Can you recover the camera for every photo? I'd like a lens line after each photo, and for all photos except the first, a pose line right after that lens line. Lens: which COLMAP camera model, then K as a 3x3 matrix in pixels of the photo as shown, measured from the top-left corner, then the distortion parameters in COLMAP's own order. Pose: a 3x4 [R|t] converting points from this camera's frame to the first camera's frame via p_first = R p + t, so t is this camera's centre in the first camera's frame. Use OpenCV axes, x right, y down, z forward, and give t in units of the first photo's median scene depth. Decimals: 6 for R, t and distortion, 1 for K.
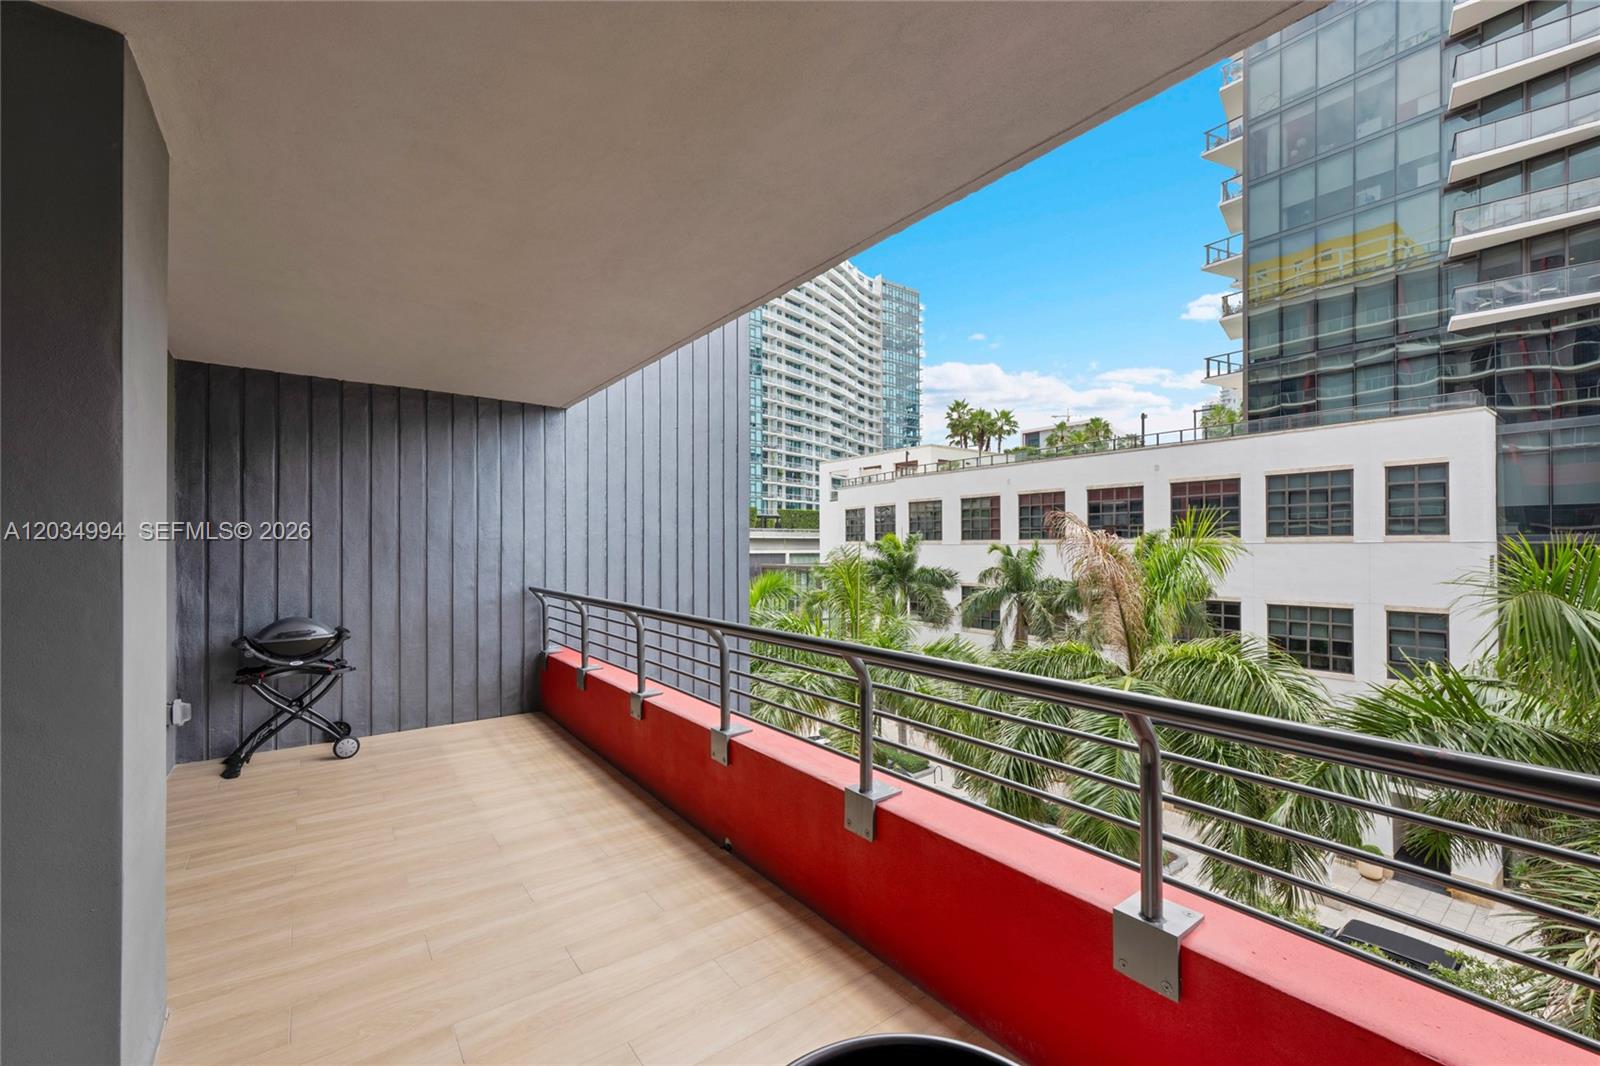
lens RADIAL K [[653.0, 0, 796.5], [0, 653.0, 544.9], [0, 0, 1]] dist [0.000623, 0.000169]
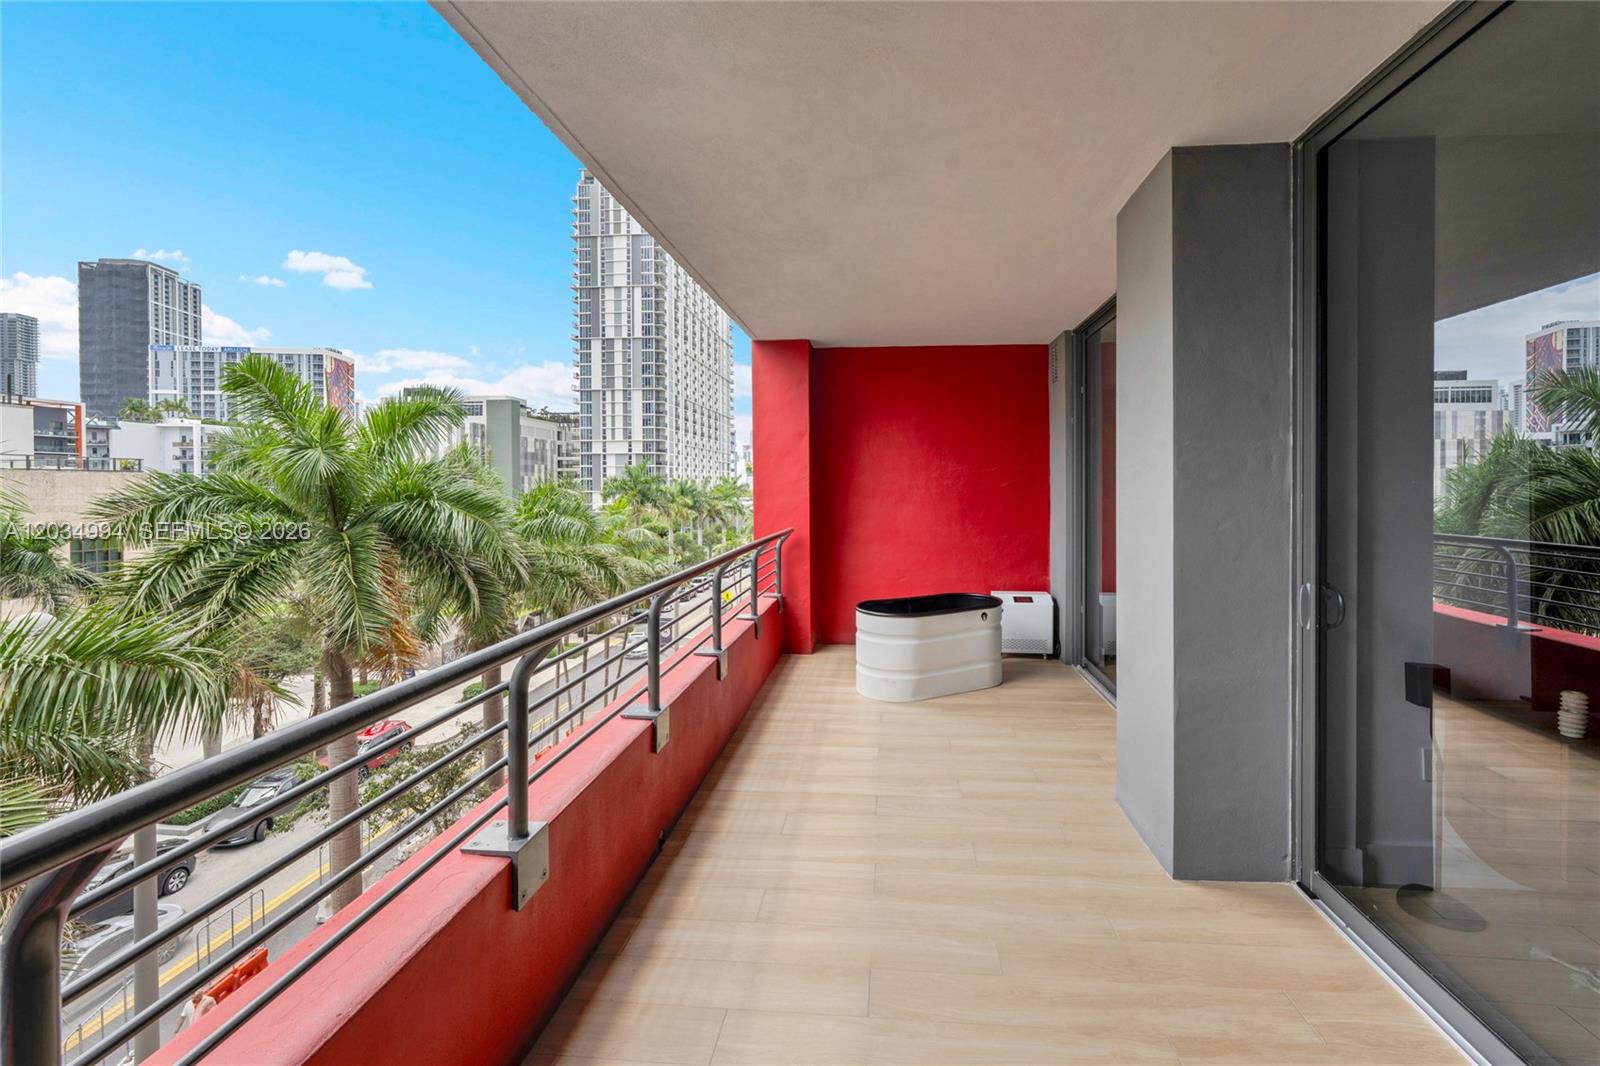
lens RADIAL K [[687.4, 0, 830.9], [0, 687.4, 494.3], [0, 0, 1]] dist [0.001713, 0.000064]
pose [[-0.744639, -0.006762, 0.667434, -0.958288], [0.000442, 0.999943, 0.010624, 0.000448], [-0.667468, 0.008206, -0.744593, 1.677327]]
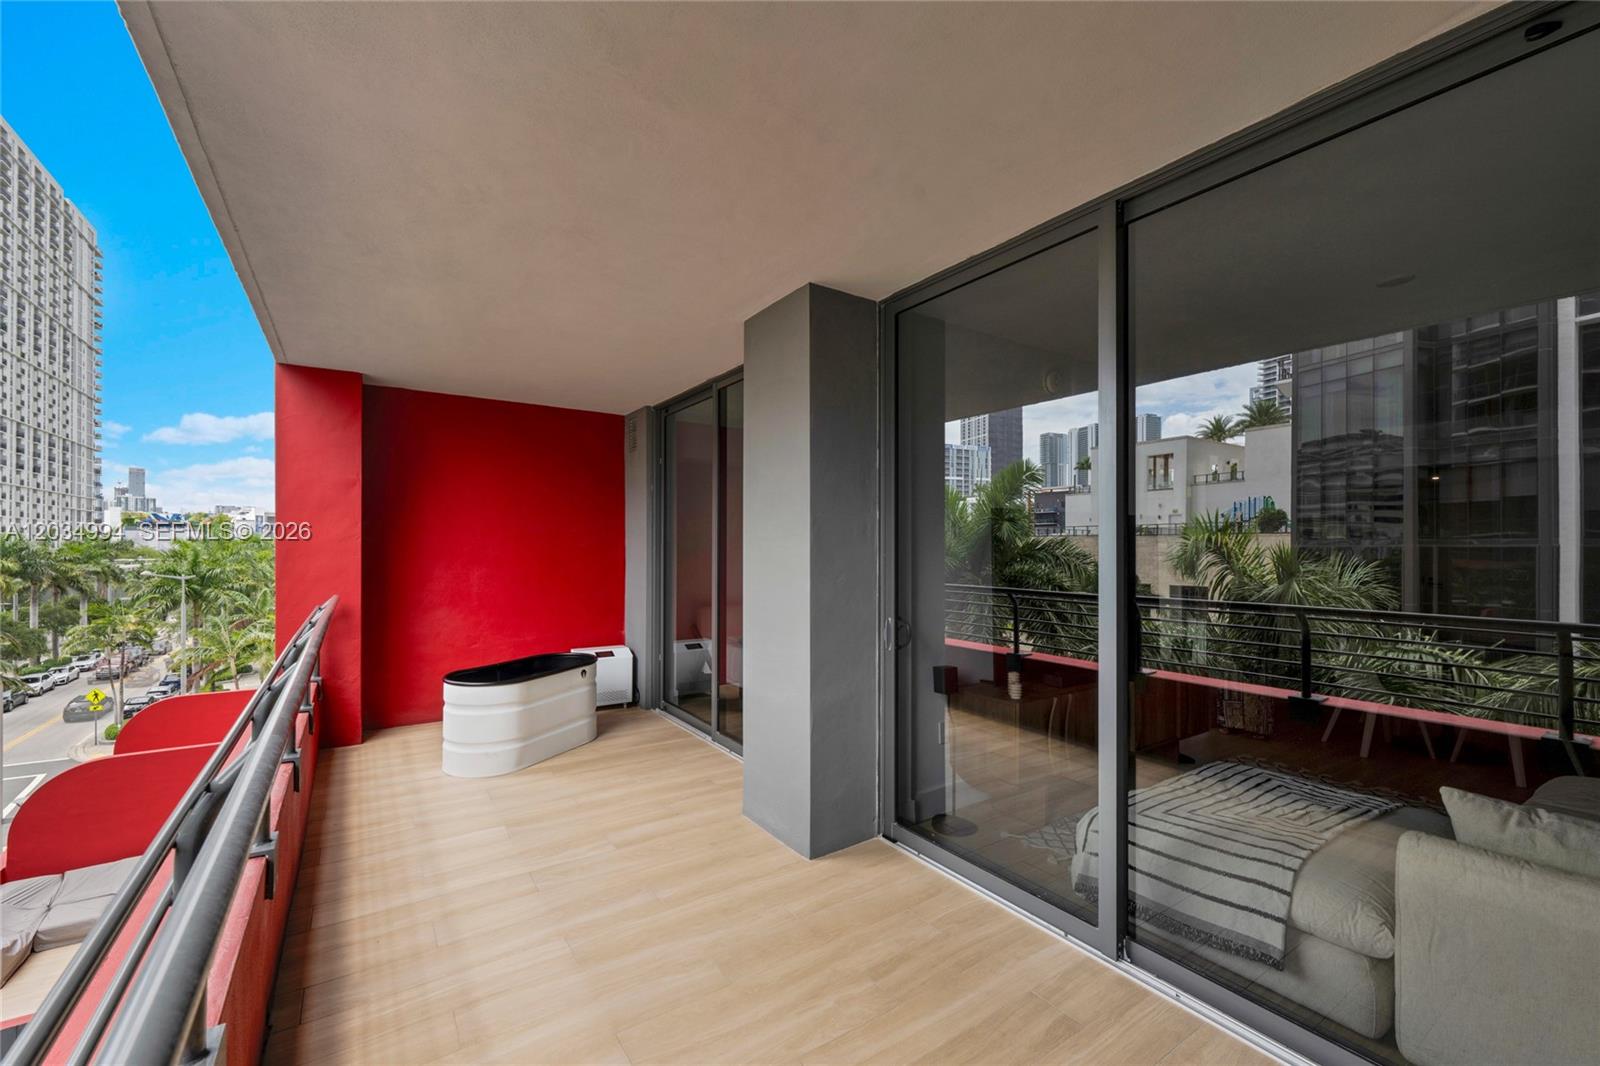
lens RADIAL K [[653.0, 0, 796.5], [0, 653.0, 544.9], [0, 0, 1]] dist [0.000623, 0.000169]
pose [[-0.998776, -0.004712, 0.049241, -0.724185], [-0.004969, 0.999975, -0.005108, 0.000401], [-0.049216, -0.005346, -0.998774, 1.789544]]
